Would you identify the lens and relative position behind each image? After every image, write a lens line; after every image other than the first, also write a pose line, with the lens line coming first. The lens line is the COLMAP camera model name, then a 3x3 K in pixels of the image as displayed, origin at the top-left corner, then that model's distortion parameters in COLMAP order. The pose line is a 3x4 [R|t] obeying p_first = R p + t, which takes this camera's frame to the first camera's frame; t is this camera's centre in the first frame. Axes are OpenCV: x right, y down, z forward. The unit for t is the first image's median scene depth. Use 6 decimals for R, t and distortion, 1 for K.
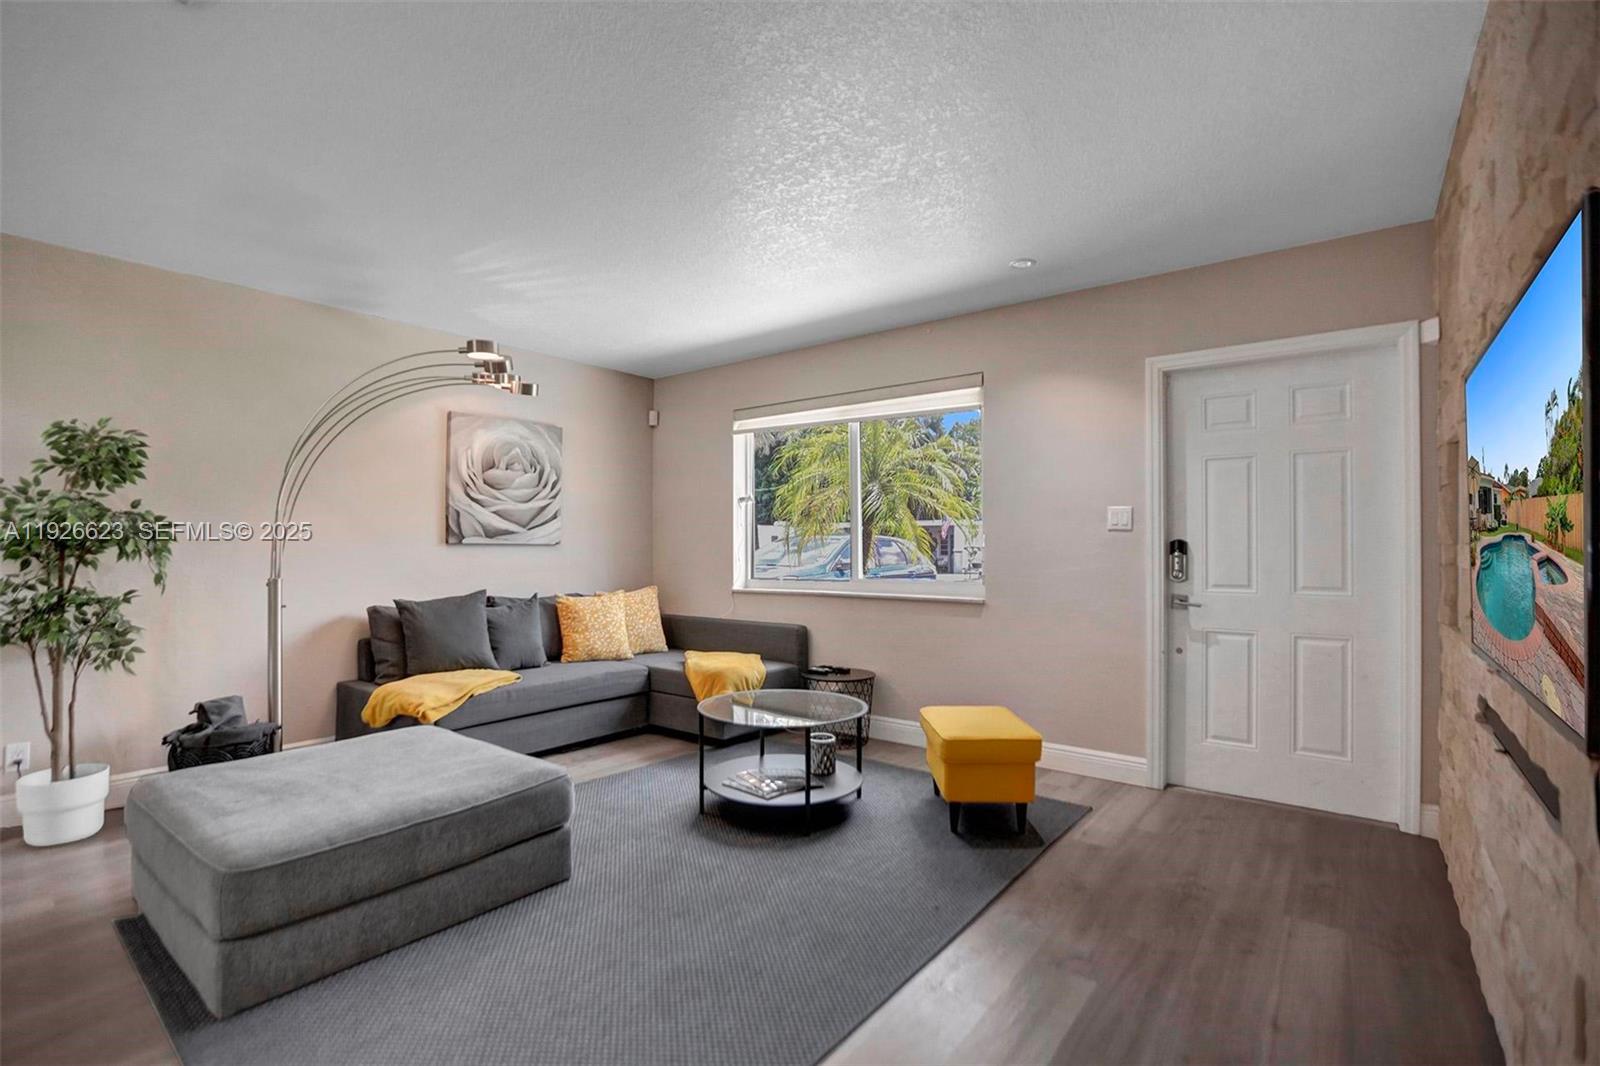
lens RADIAL K [[734.9, 0, 784.6], [0, 734.9, 539.4], [0, 0, 1]] dist [-0.062003, 0.024987]
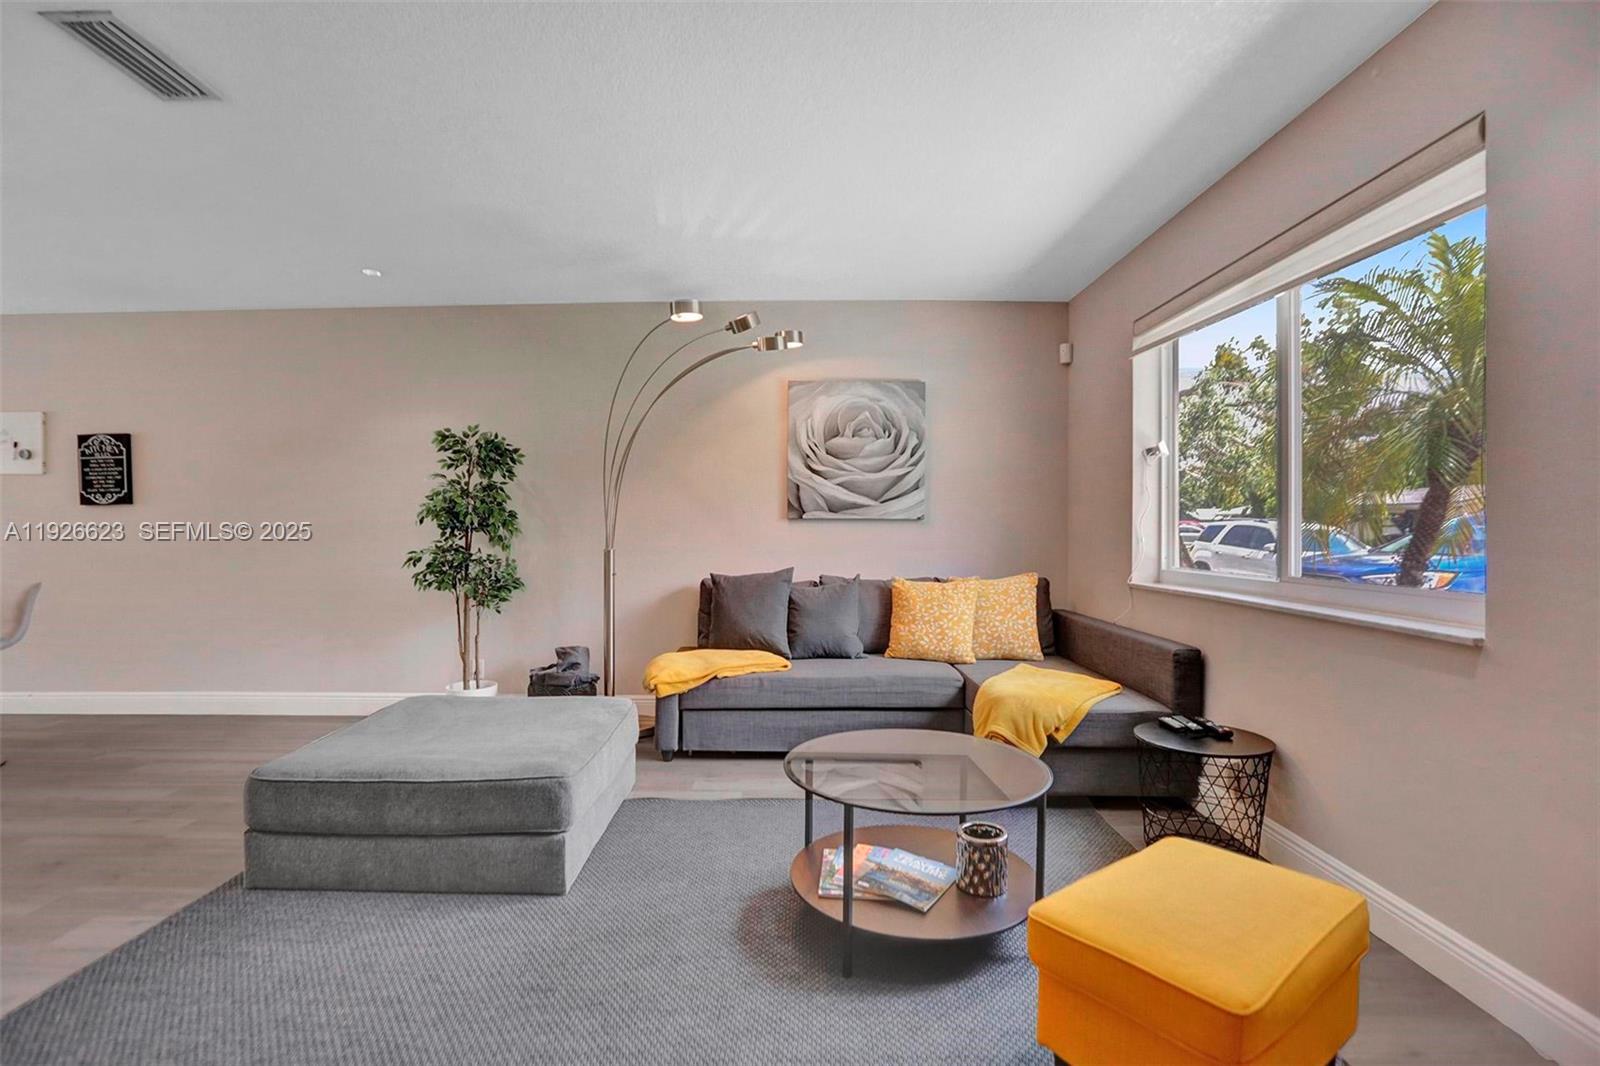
lens RADIAL K [[764.4, 0, 786.4], [0, 764.4, 517.4], [0, 0, 1]] dist [-0.061032, 0.027544]
pose [[0.613880, -0.007541, -0.789363, 0.332799], [0.008013, 0.999962, -0.003321, 0.007626], [0.789359, -0.004286, 0.613918, 0.364691]]
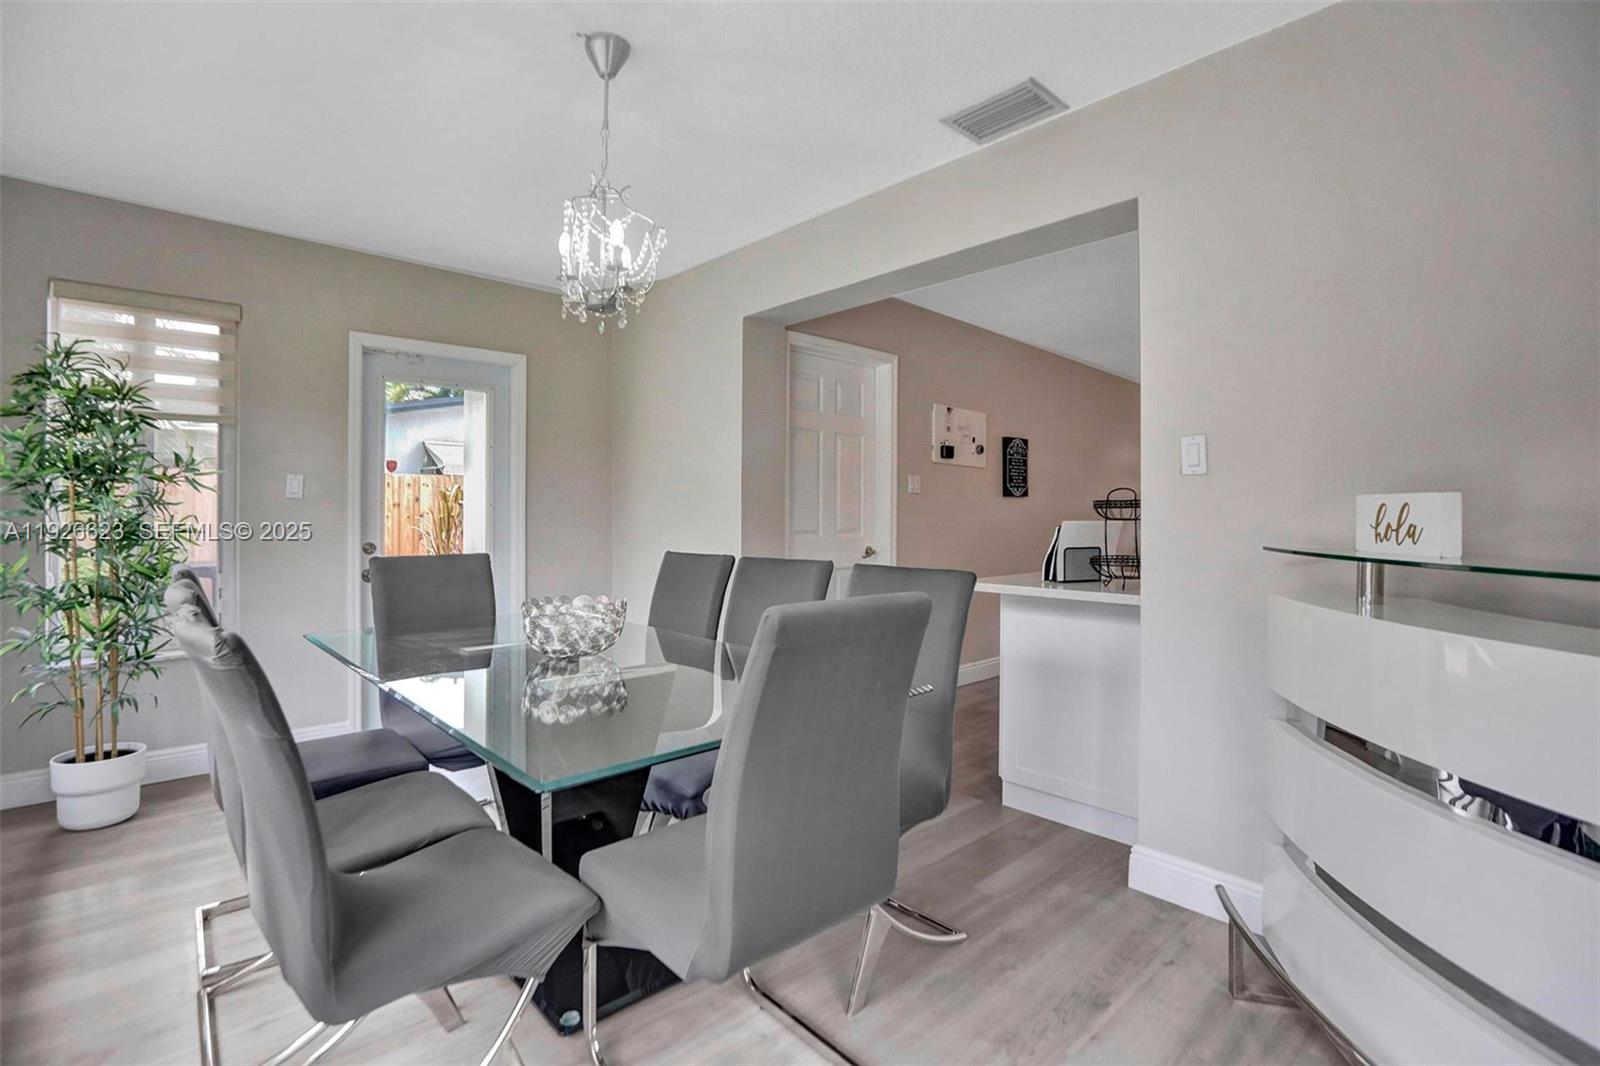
lens RADIAL K [[764.4, 0, 786.4], [0, 764.4, 517.4], [0, 0, 1]] dist [-0.061032, 0.027544]
pose [[0.986465, 0.007623, -0.163796, -1.224841], [-0.006585, 0.999955, 0.006882, 0.007491], [0.163841, -0.005711, 0.986470, -1.052339]]
